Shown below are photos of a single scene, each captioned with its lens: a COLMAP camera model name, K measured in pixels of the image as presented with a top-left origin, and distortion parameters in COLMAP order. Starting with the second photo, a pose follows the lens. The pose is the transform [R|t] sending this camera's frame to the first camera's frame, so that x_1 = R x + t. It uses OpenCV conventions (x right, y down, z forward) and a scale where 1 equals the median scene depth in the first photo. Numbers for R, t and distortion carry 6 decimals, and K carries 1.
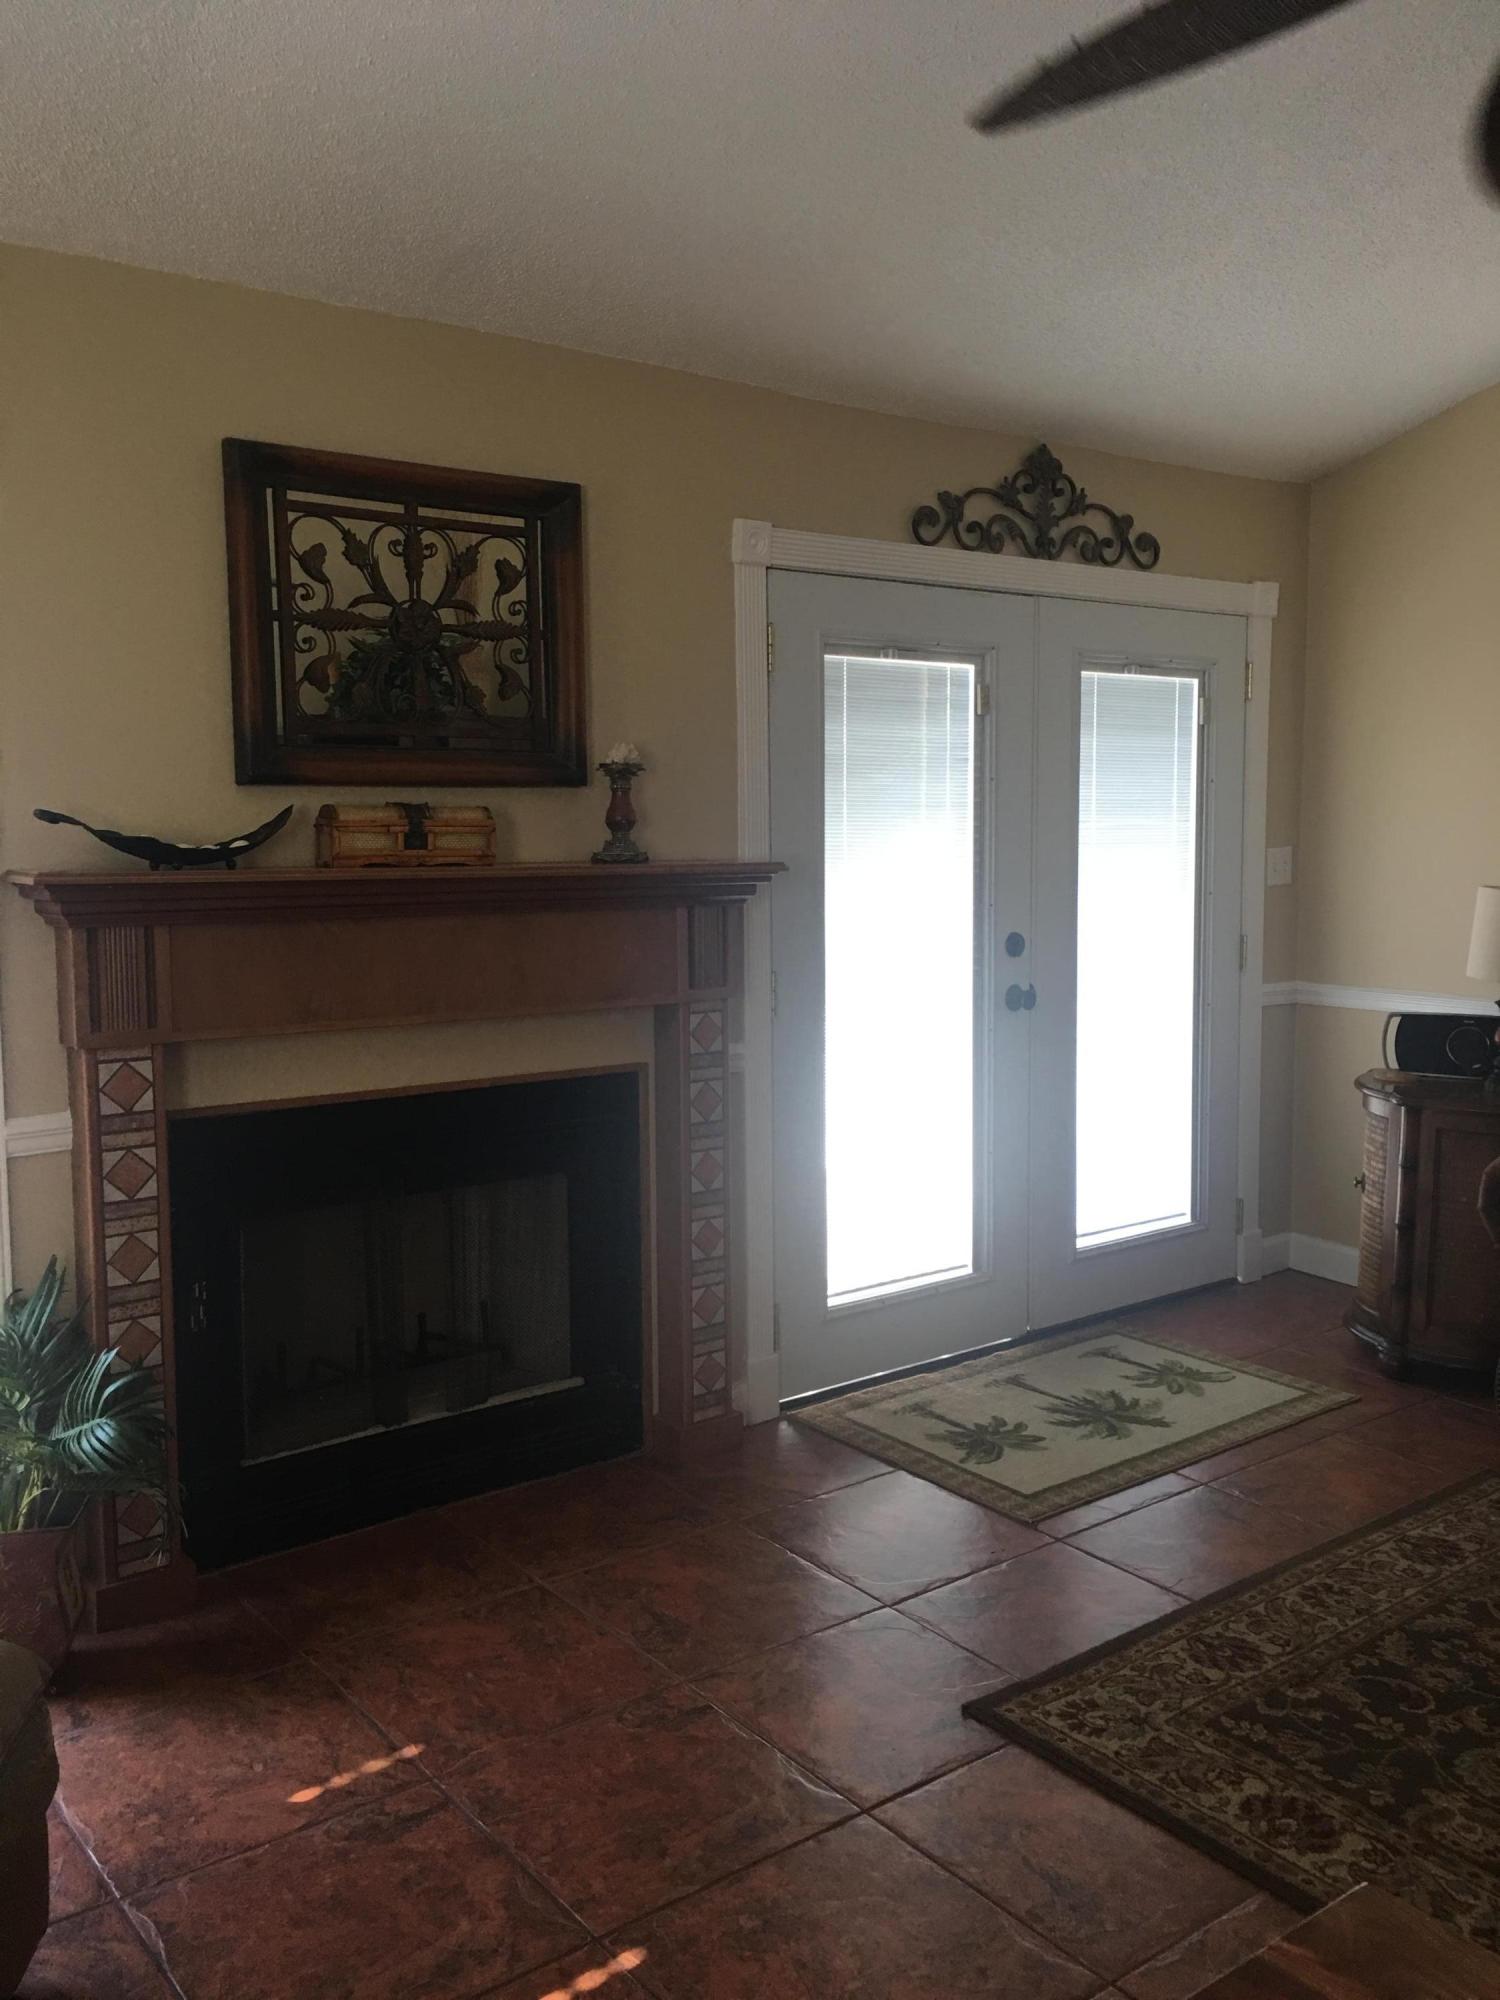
lens RADIAL K [[1702.4, 0, 764.6], [0, 1702.4, 991.6], [0, 0, 1]] dist [0.051211, -0.052195]
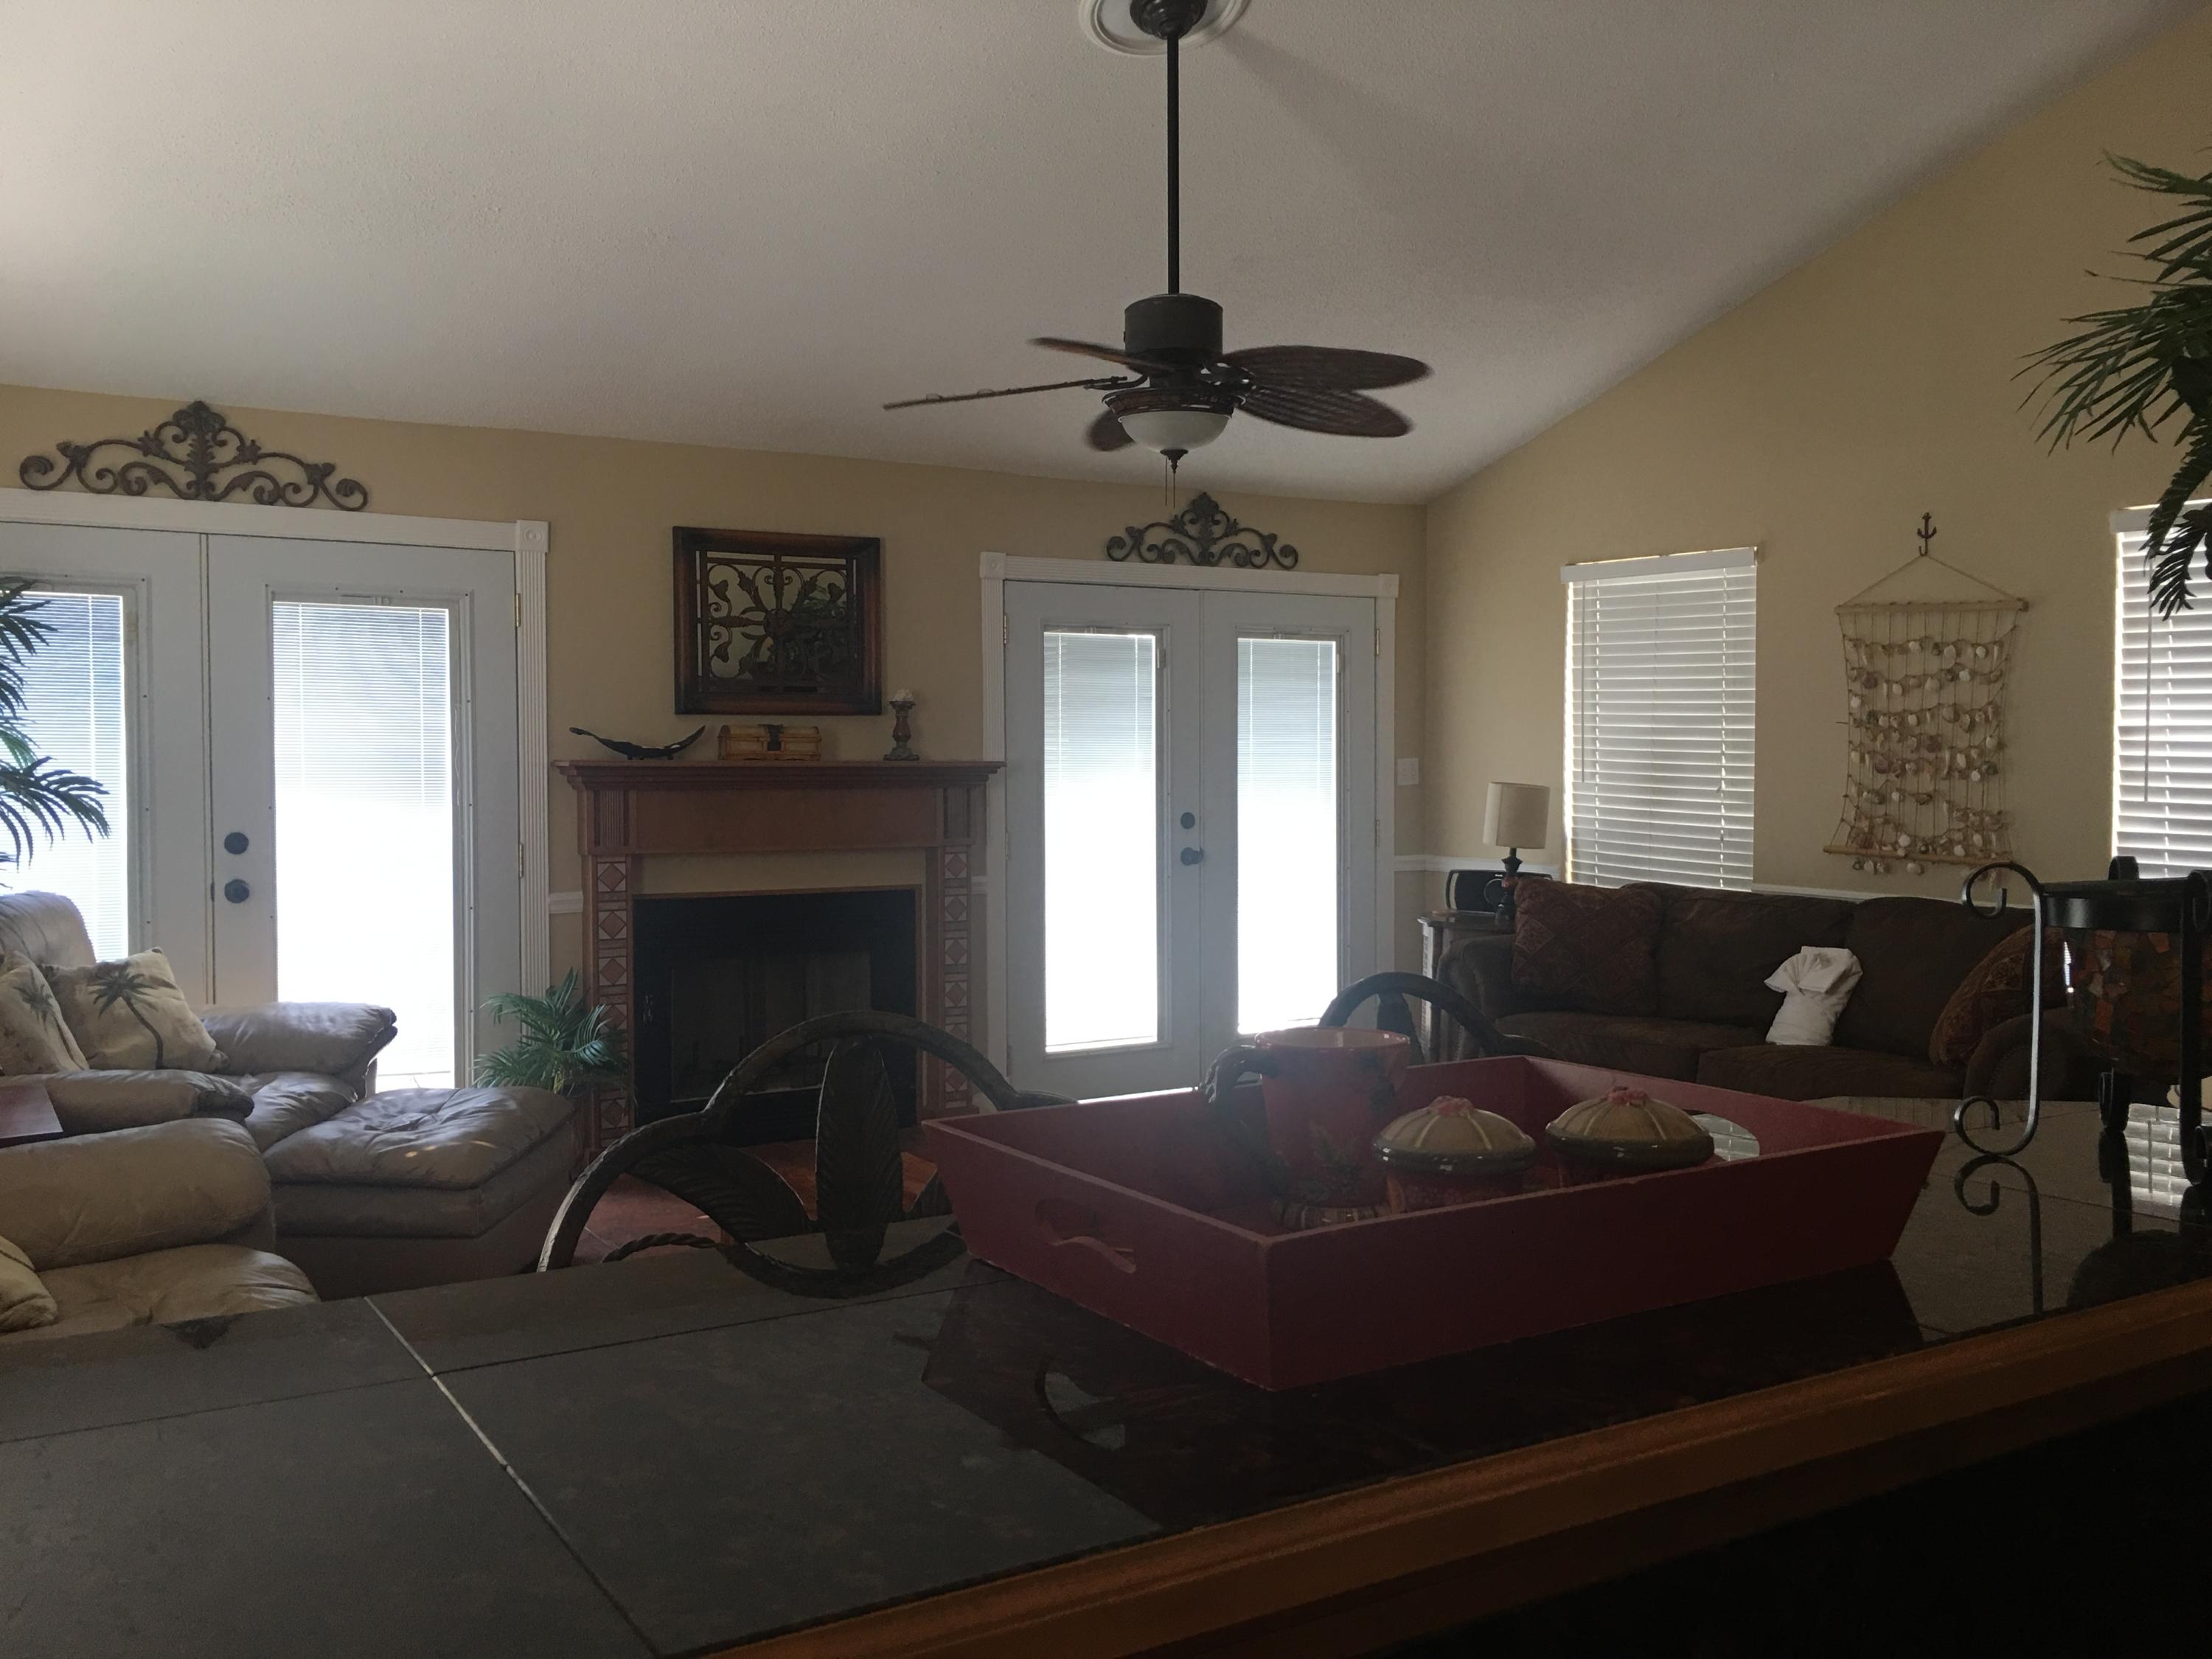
lens RADIAL K [[1882.9, 0, 1093.6], [0, 1882.9, 829.7], [0, 0, 1]] dist [0.051211, -0.052195]
pose [[0.994884, 0.007030, -0.100782, 0.275397], [-0.012884, 0.998260, -0.057546, 0.090828], [0.100202, 0.058550, 0.993243, -0.768900]]
